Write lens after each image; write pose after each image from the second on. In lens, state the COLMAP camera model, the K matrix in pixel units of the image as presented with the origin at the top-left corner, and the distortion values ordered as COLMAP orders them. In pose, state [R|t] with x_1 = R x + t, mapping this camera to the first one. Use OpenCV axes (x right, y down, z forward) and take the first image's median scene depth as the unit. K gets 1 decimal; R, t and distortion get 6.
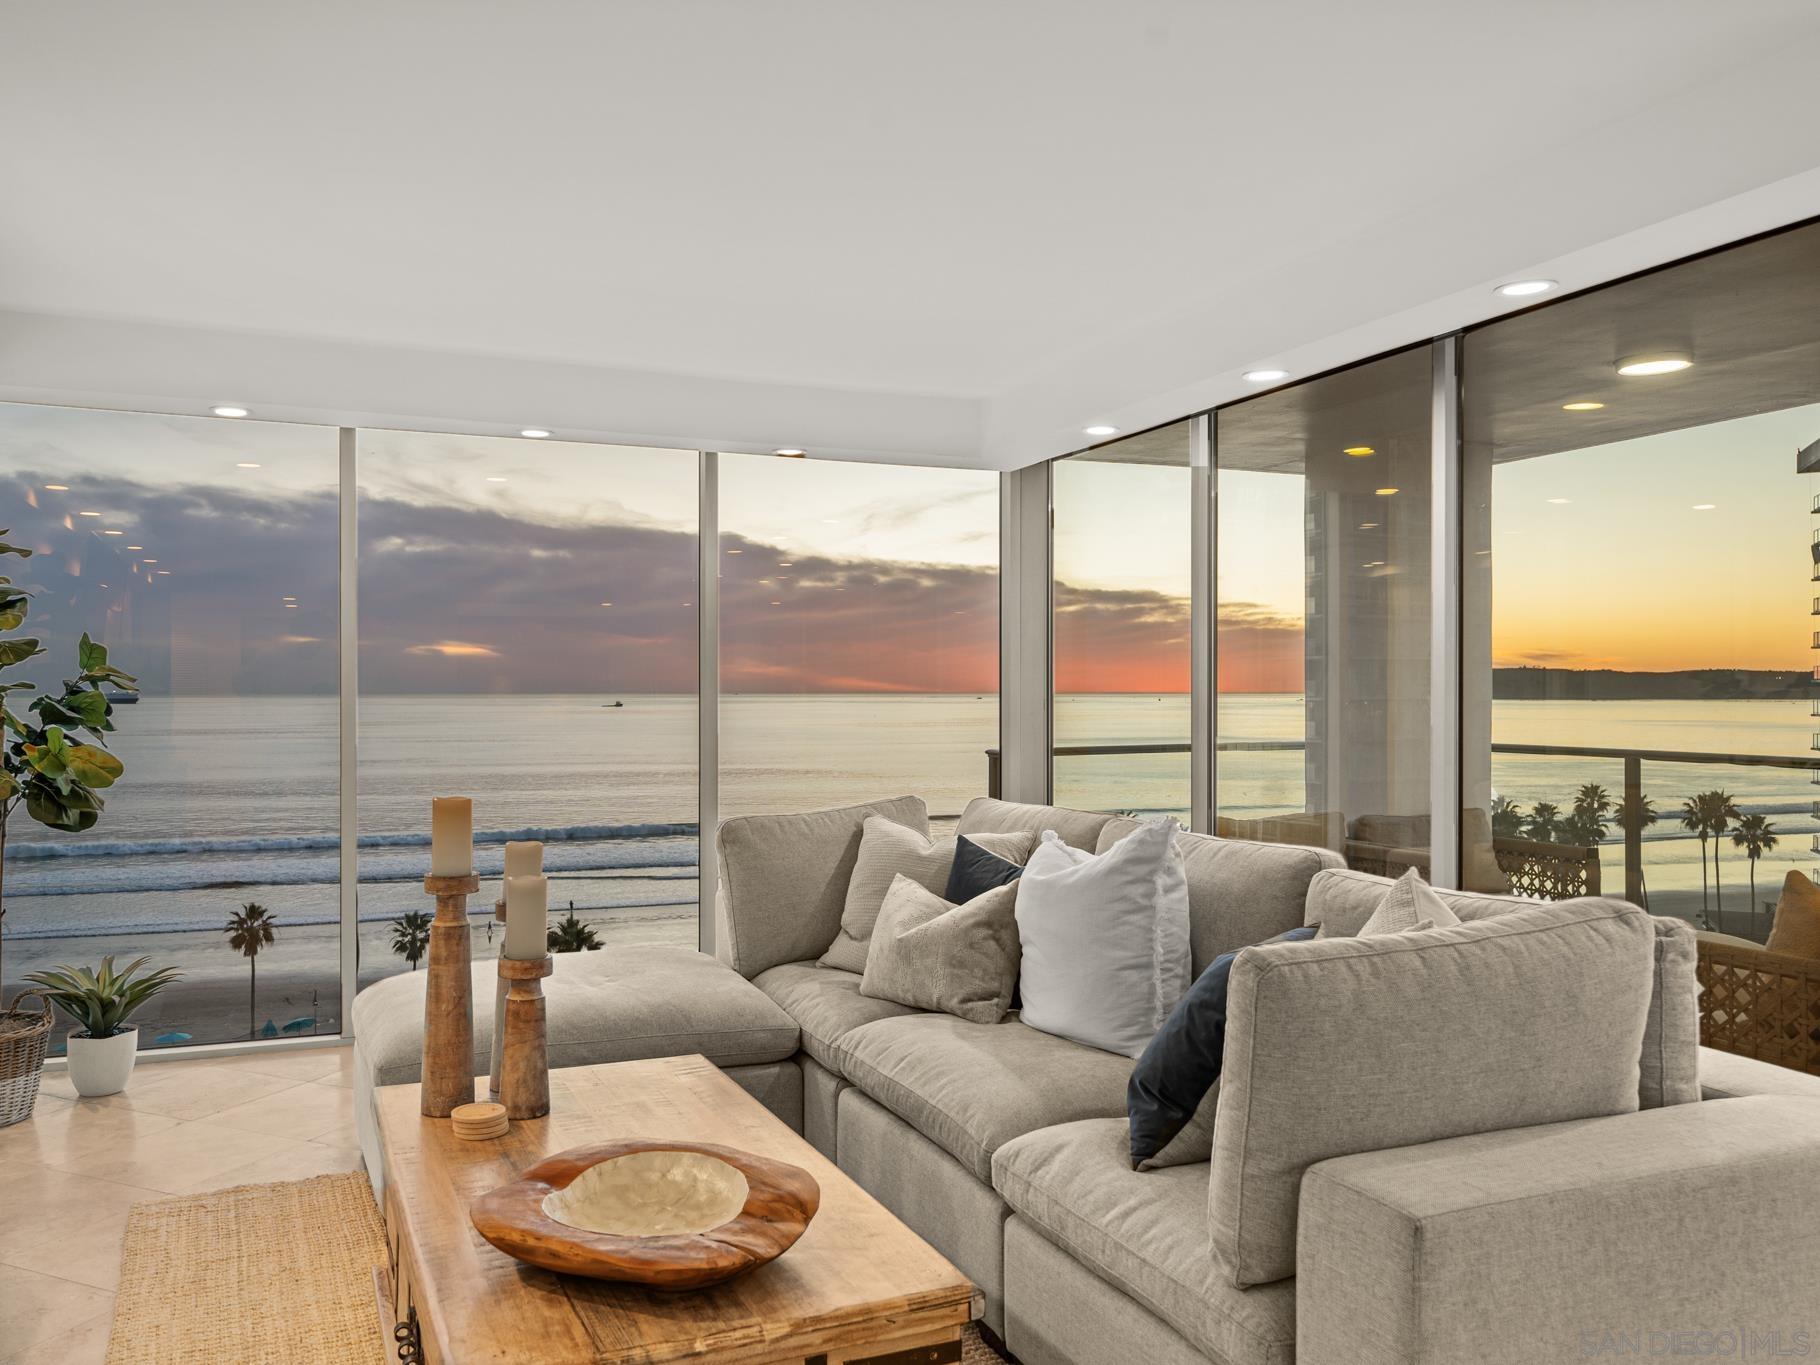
lens RADIAL K [[1390.7, 0, 836.1], [0, 1390.7, 687.4], [0, 0, 1]] dist [0.001384, 0.001332]
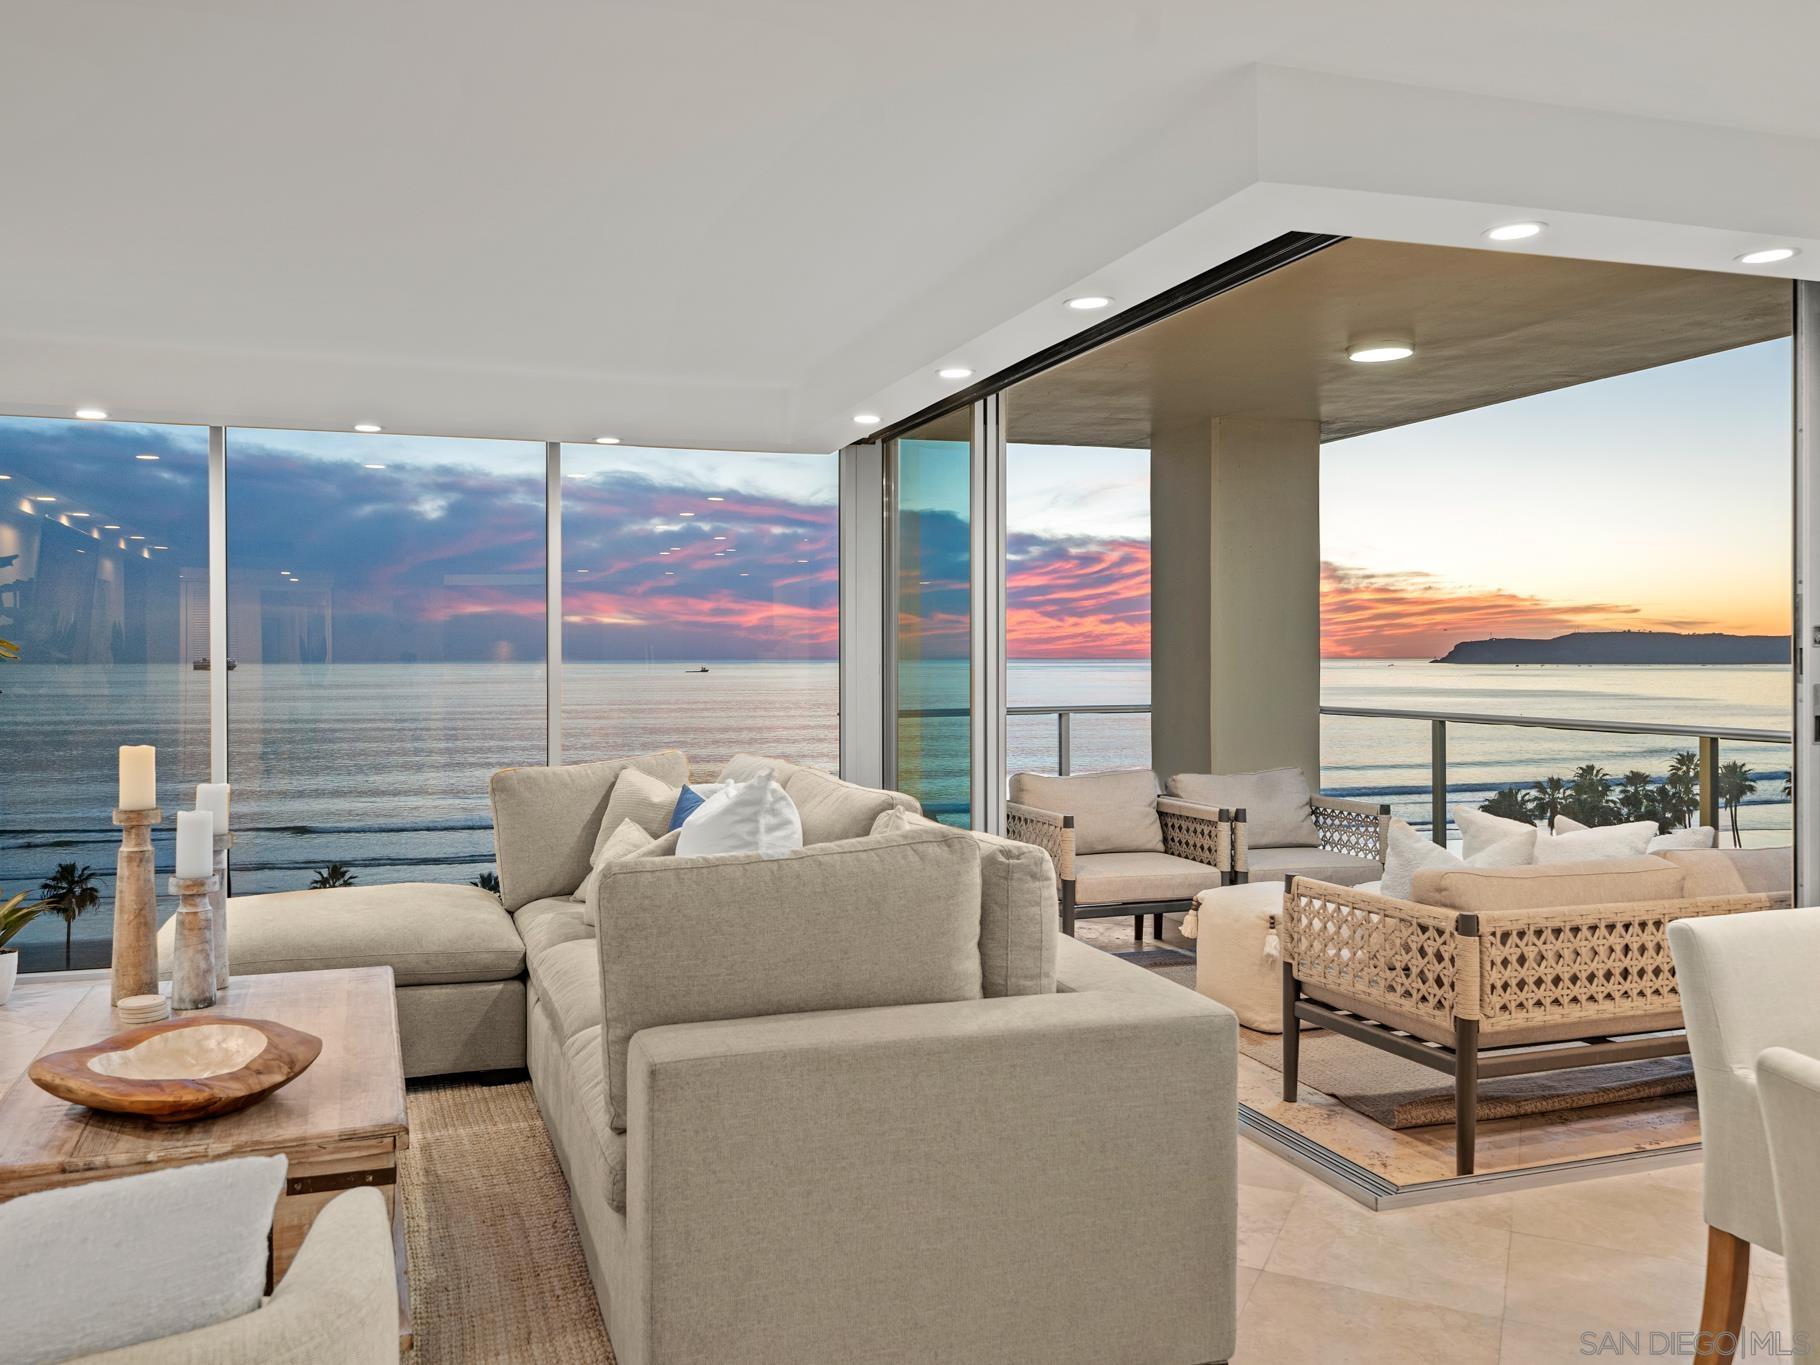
lens RADIAL K [[1399.5, 0, 845.5], [0, 1399.5, 659.8], [0, 0, 1]] dist [0.000477, 0.005486]
pose [[0.997538, -0.001869, -0.070107, 0.367315], [0.002175, 0.999988, 0.004289, -0.000082], [0.070098, -0.004431, 0.997530, -0.153509]]
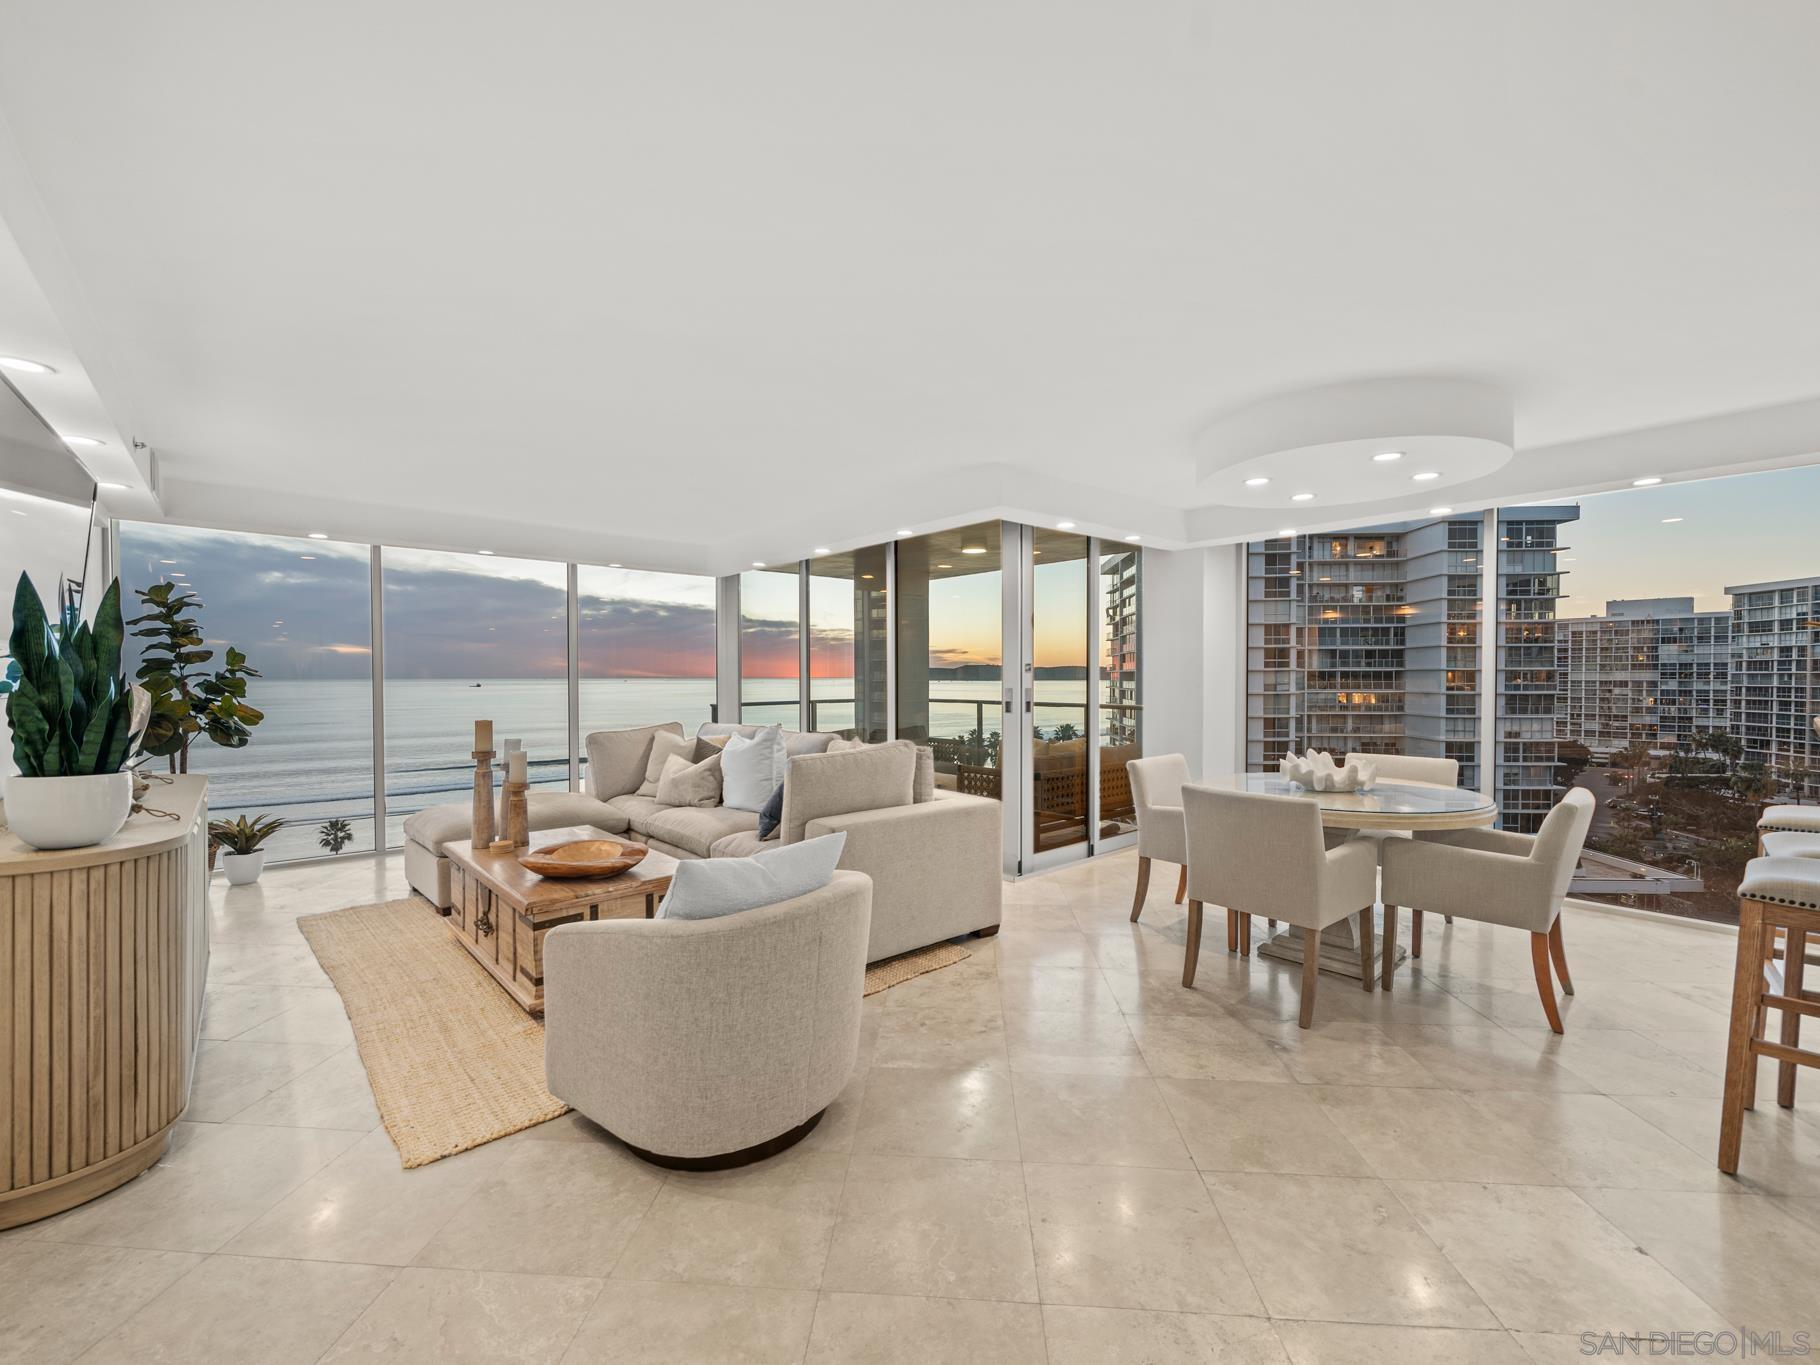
lens RADIAL K [[787.6, 0, 910.0], [0, 787.6, 682.5], [0, 0, 1]] dist [0.000137, 0.000063]
pose [[0.938948, -0.003942, 0.344036, -0.041900], [0.000664, 0.999953, 0.009646, 0.000198], [-0.344058, -0.008829, 0.938907, -0.486408]]
